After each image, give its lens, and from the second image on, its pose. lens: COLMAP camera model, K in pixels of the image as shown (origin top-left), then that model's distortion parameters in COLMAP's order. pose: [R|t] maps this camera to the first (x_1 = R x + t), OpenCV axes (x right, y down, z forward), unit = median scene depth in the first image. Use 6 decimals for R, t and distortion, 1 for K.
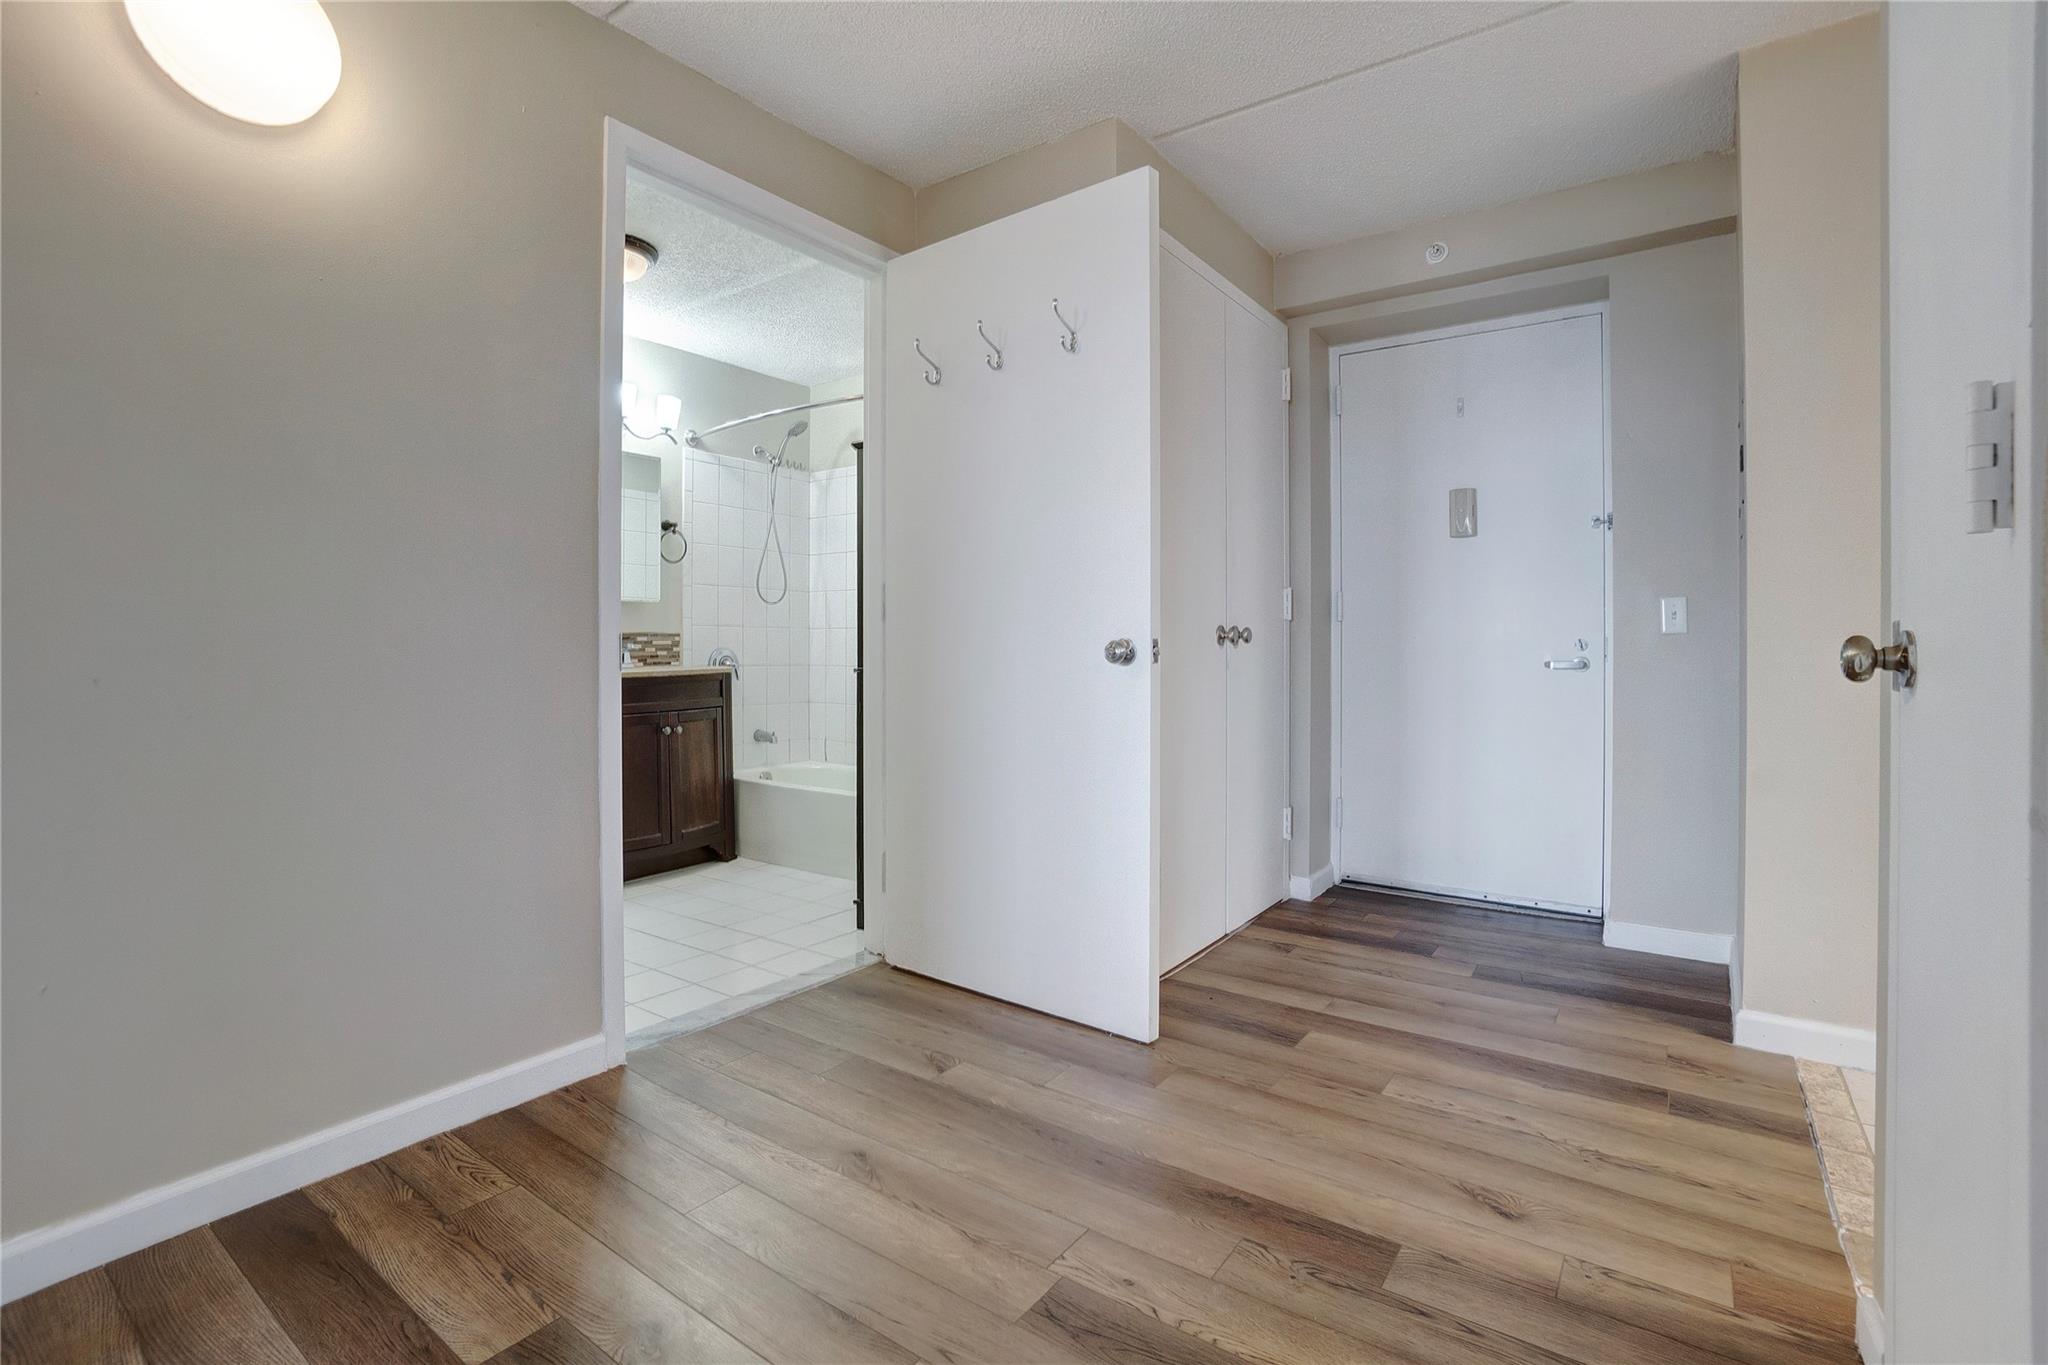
lens RADIAL K [[937.8, 0, 1013.4], [0, 937.8, 667.2], [0, 0, 1]] dist [-0.060511, 0.025534]
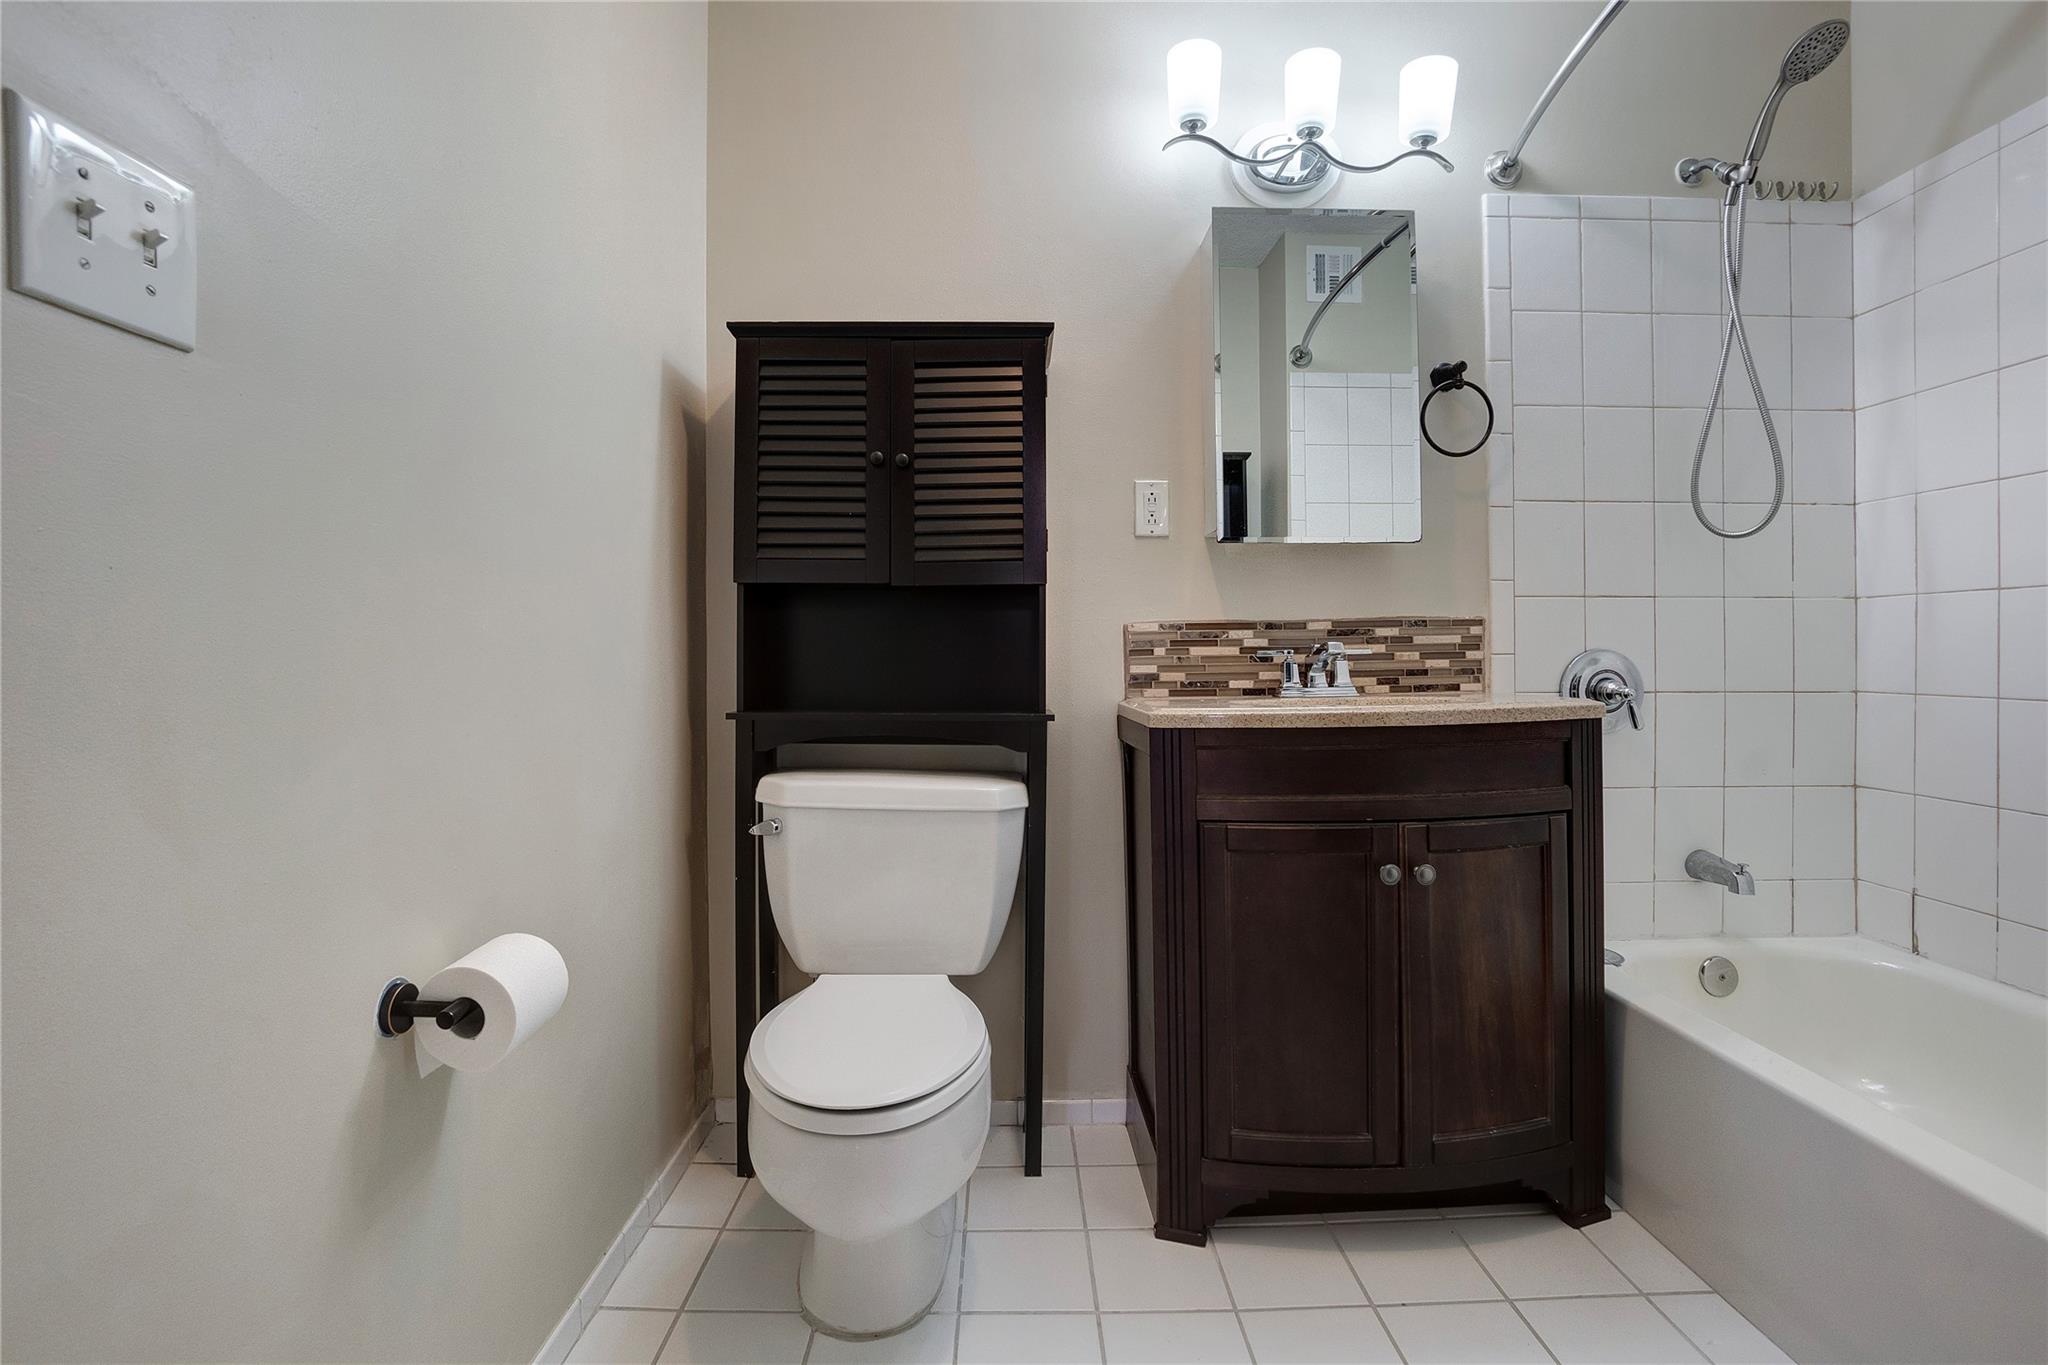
lens RADIAL K [[930.5, 0, 1015.8], [0, 930.5, 657.3], [0, 0, 1]] dist [-0.061939, 0.023940]
pose [[0.589674, -0.004969, -0.807626, -0.144811], [-0.009908, 0.999861, -0.013387, -0.010548], [0.807580, 0.015896, 0.589543, 0.585970]]
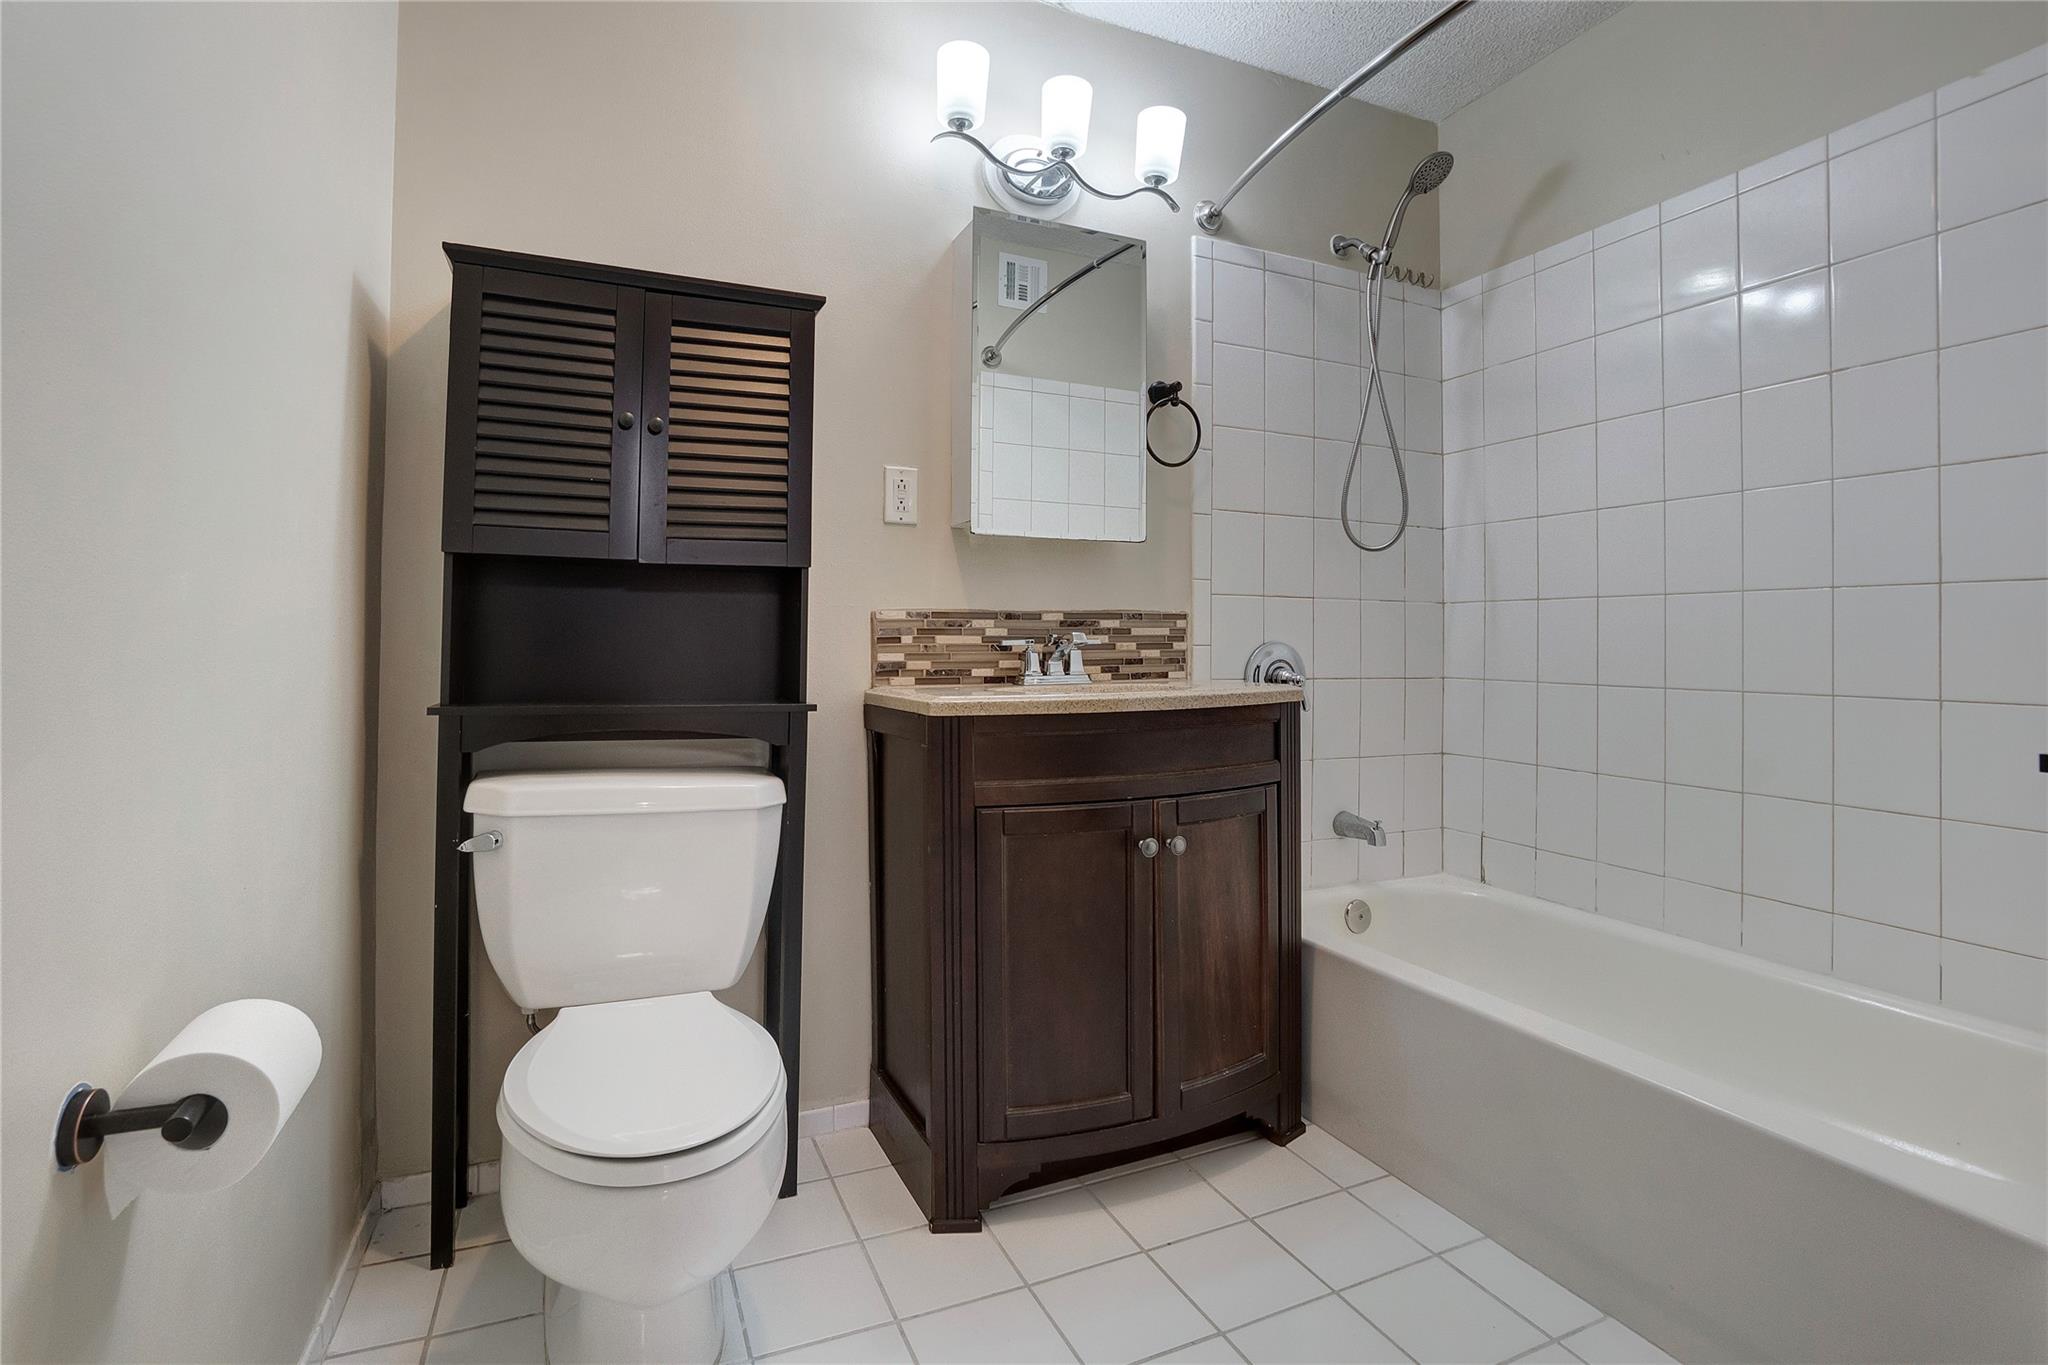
lens RADIAL K [[948.2, 0, 1005.6], [0, 948.2, 626.3], [0, 0, 1]] dist [-0.060850, 0.020907]
pose [[0.854275, -0.008338, -0.519755, -0.187804], [-0.013457, 0.999181, -0.038148, -0.009740], [0.519647, 0.039584, 0.853463, 0.544835]]
